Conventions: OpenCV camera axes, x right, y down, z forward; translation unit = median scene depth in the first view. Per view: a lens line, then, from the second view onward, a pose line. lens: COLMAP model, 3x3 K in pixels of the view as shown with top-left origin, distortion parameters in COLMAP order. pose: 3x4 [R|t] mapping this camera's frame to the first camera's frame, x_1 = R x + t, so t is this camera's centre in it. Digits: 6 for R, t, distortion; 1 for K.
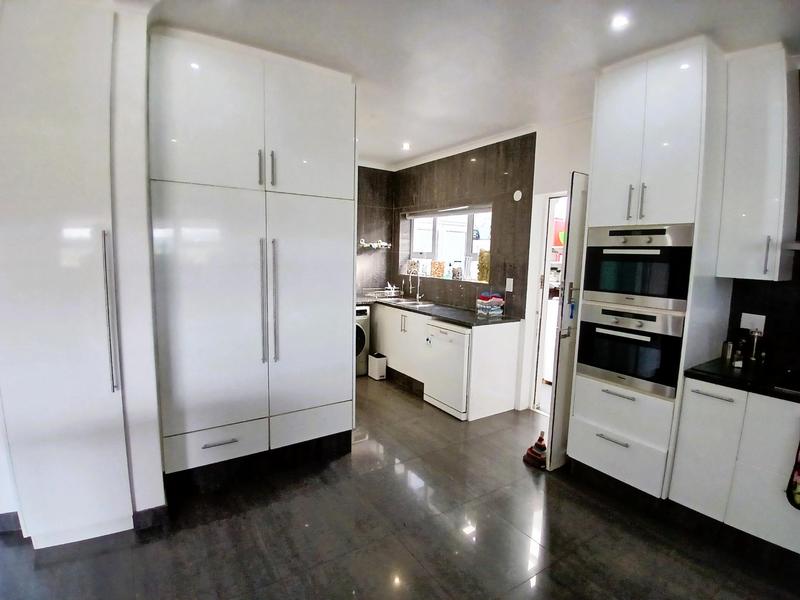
lens RADIAL K [[399.8, 0, 402.4], [0, 399.8, 302.1], [0, 0, 1]] dist [0.014706, -0.055352]
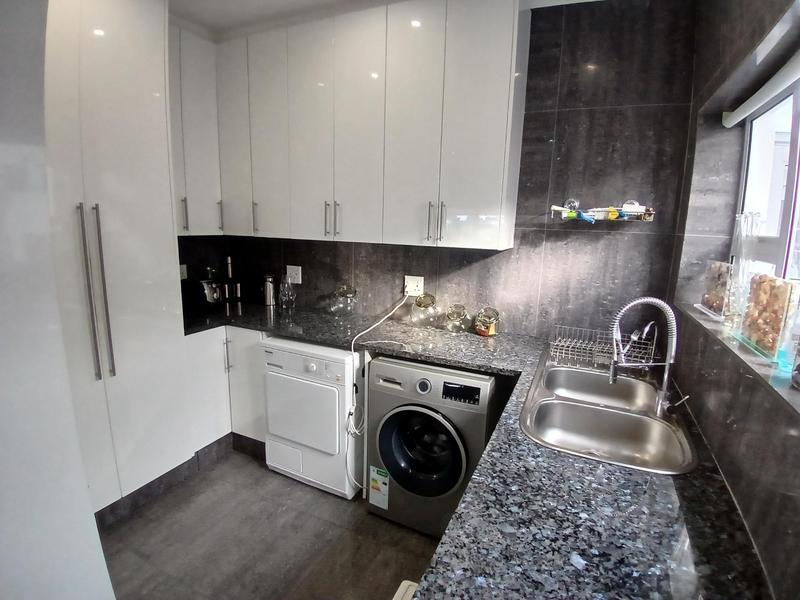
lens RADIAL K [[399.8, 0, 402.4], [0, 399.8, 302.1], [0, 0, 1]] dist [0.014706, -0.055352]
pose [[0.519745, 0.153239, -0.840466, 0.187261], [-0.114192, 0.987415, 0.109415, -0.100145], [0.846655, 0.039106, 0.530703, 0.797835]]
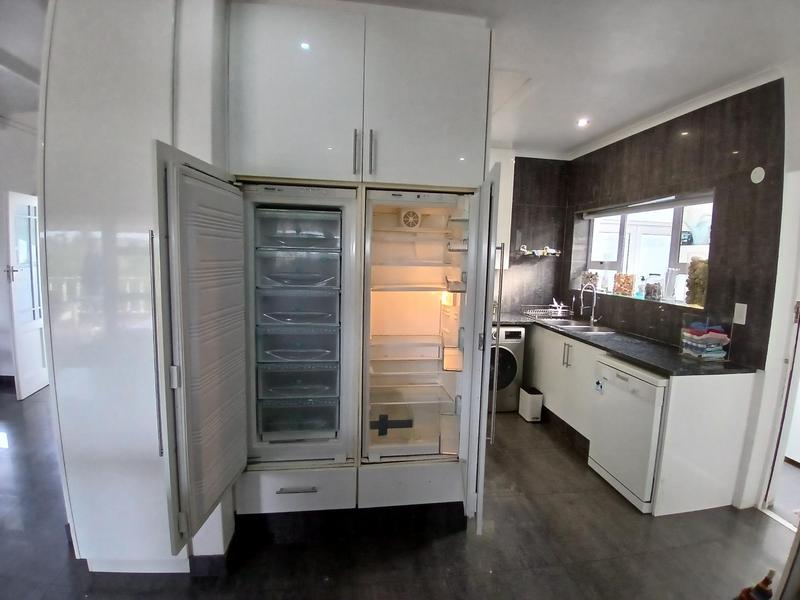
lens RADIAL K [[399.8, 0, 402.4], [0, 399.8, 302.1], [0, 0, 1]] dist [0.014706, -0.055352]
pose [[0.903246, 0.049193, -0.426294, 0.039272], [-0.058460, 0.998252, -0.008670, -0.021541], [0.425122, 0.032752, 0.904543, 0.176103]]
